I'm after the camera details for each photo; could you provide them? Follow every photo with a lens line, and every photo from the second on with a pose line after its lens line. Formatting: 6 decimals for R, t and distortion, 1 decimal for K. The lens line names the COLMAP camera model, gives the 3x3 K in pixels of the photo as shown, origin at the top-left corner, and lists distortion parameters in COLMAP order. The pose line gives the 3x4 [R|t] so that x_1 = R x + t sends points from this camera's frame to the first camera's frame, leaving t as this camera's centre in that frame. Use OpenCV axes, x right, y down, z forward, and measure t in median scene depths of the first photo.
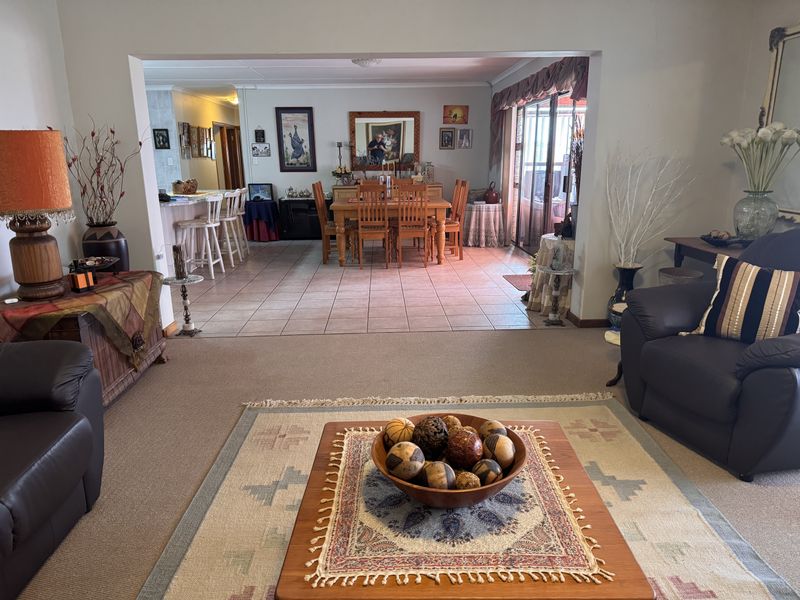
lens RADIAL K [[558.2, 0, 400.0], [0, 558.2, 300.0], [0, 0, 1]] dist [0.106388, -0.152209]
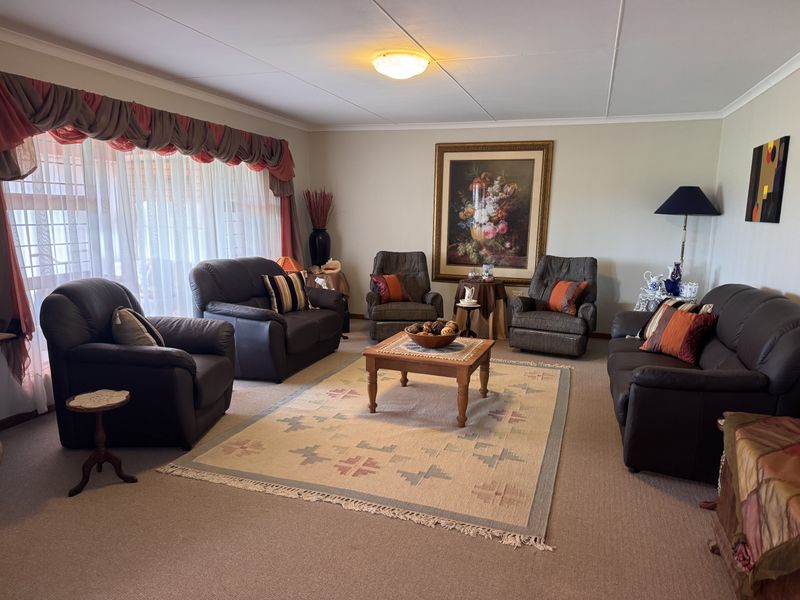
lens RADIAL K [[558.2, 0, 400.0], [0, 558.2, 300.0], [0, 0, 1]] dist [0.106388, -0.152209]
pose [[-0.937123, -0.057430, 0.344241, -0.380337], [0.079001, 0.925857, 0.369525, -0.494426], [-0.339940, 0.373486, -0.863105, 1.842220]]
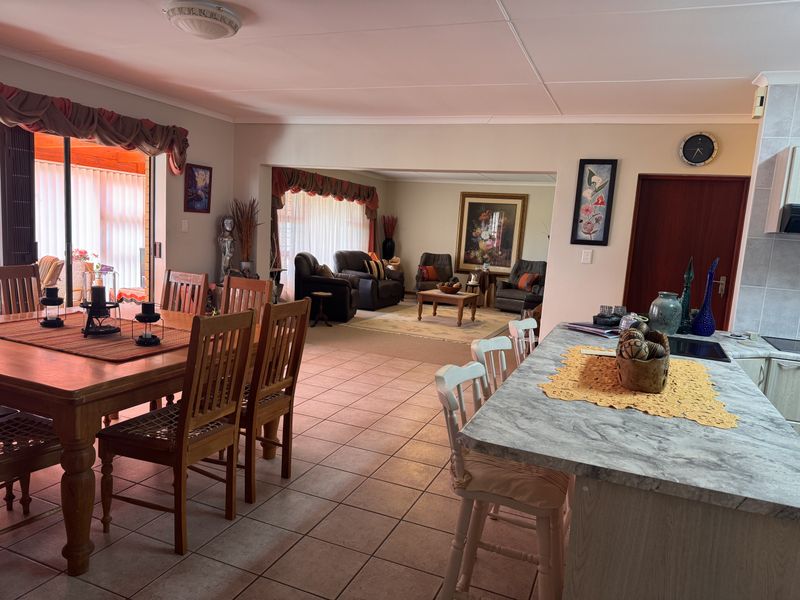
lens RADIAL K [[558.2, 0, 400.0], [0, 558.2, 300.0], [0, 0, 1]] dist [0.106388, -0.152209]
pose [[-0.910218, -0.099494, 0.402001, -0.991865], [0.044995, 0.941205, 0.334826, -0.870036], [-0.411678, 0.322853, -0.852225, 3.430713]]
